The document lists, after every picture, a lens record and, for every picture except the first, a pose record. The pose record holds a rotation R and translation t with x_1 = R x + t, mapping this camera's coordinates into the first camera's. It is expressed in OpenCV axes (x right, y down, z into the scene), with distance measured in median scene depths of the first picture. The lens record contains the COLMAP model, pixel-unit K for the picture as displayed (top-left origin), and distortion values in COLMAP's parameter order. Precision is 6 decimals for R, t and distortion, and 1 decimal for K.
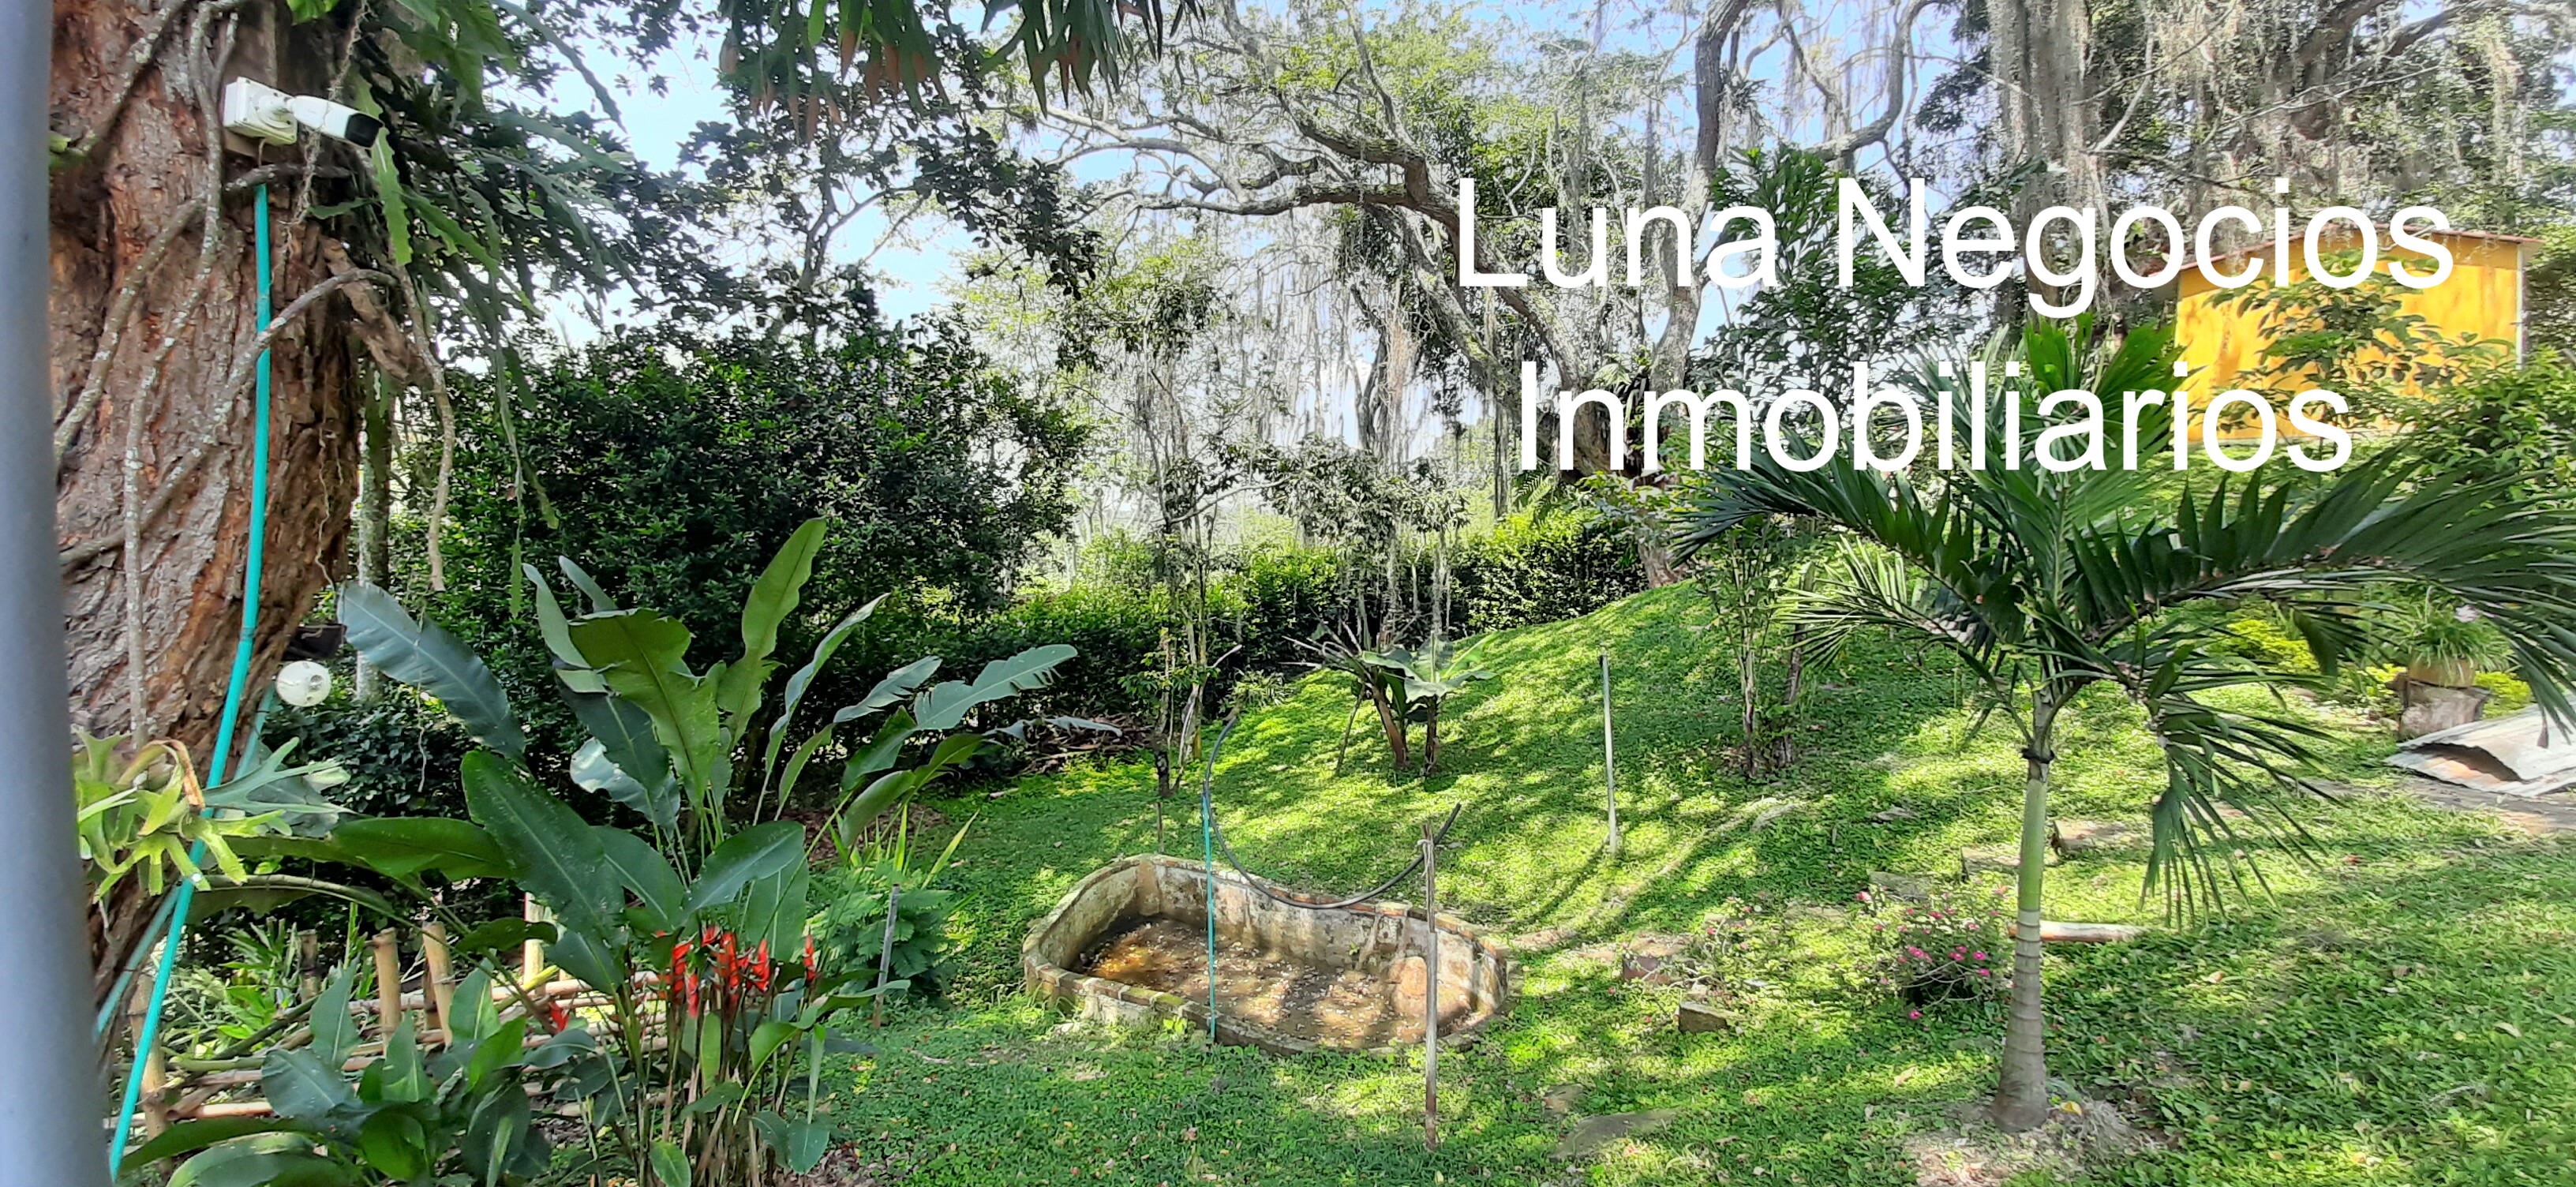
lens RADIAL K [[1014.9, 0, 1280.9], [0, 1014.9, 572.4], [0, 0, 1]] dist [0.035300, -0.024083]
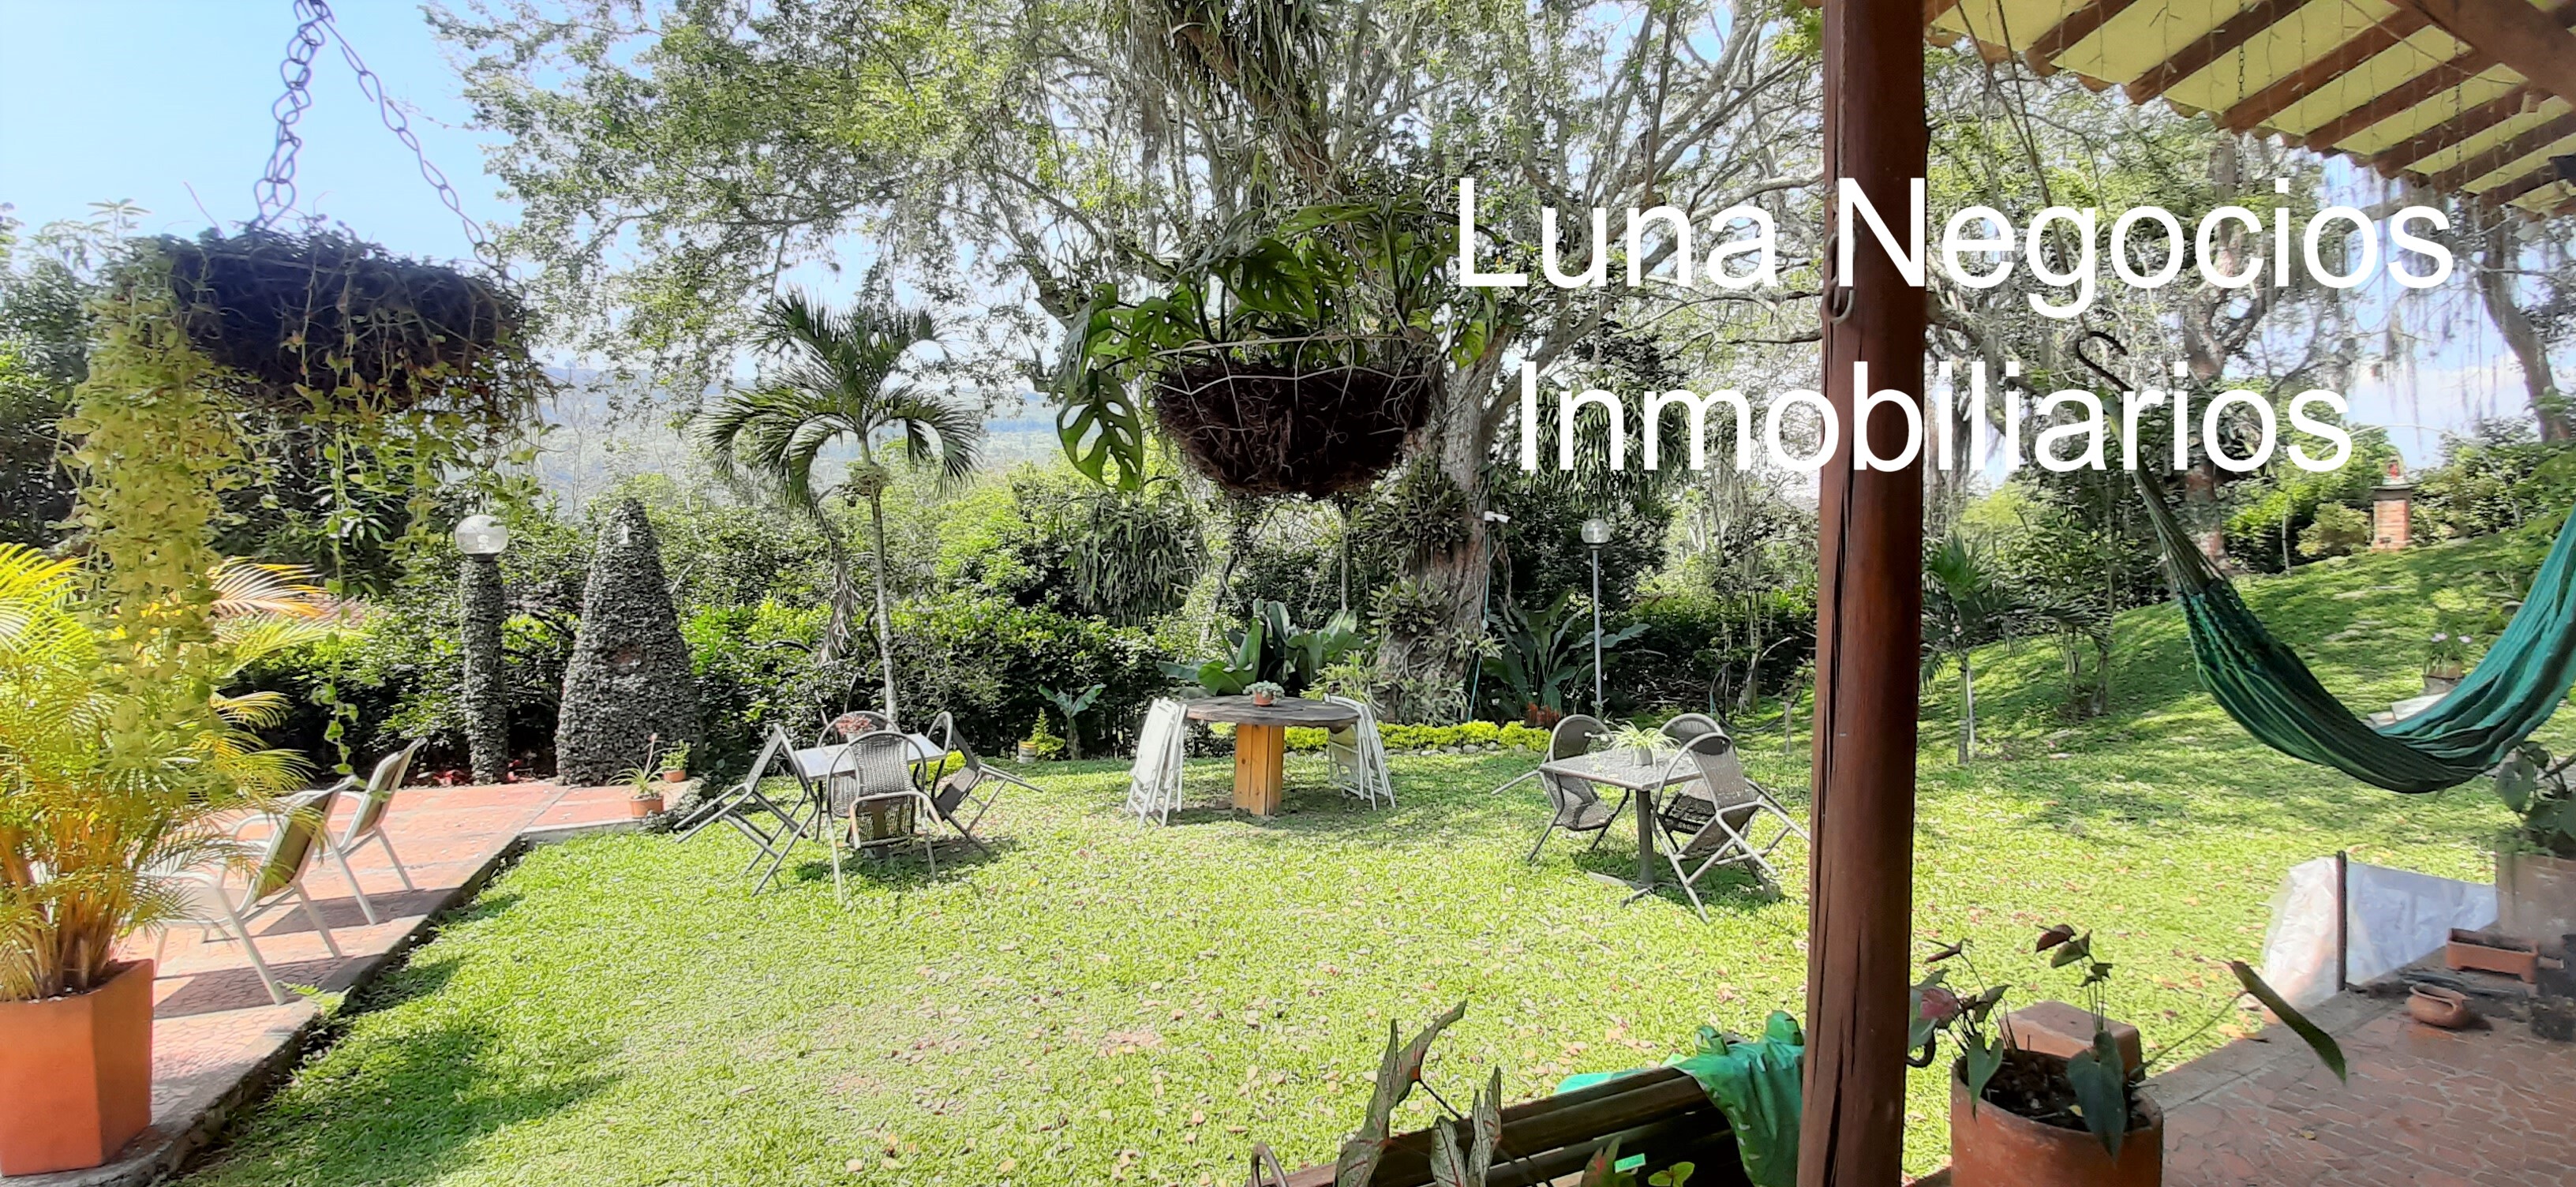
lens RADIAL K [[1020.6, 0, 1295.0], [0, 1020.6, 578.6], [0, 0, 1]] dist [0.007756, -0.010593]
pose [[0.832065, 0.006050, -0.554645, 0.508474], [-0.006702, 0.999977, 0.000854, -0.033620], [0.554638, 0.003007, 0.832086, -1.711660]]
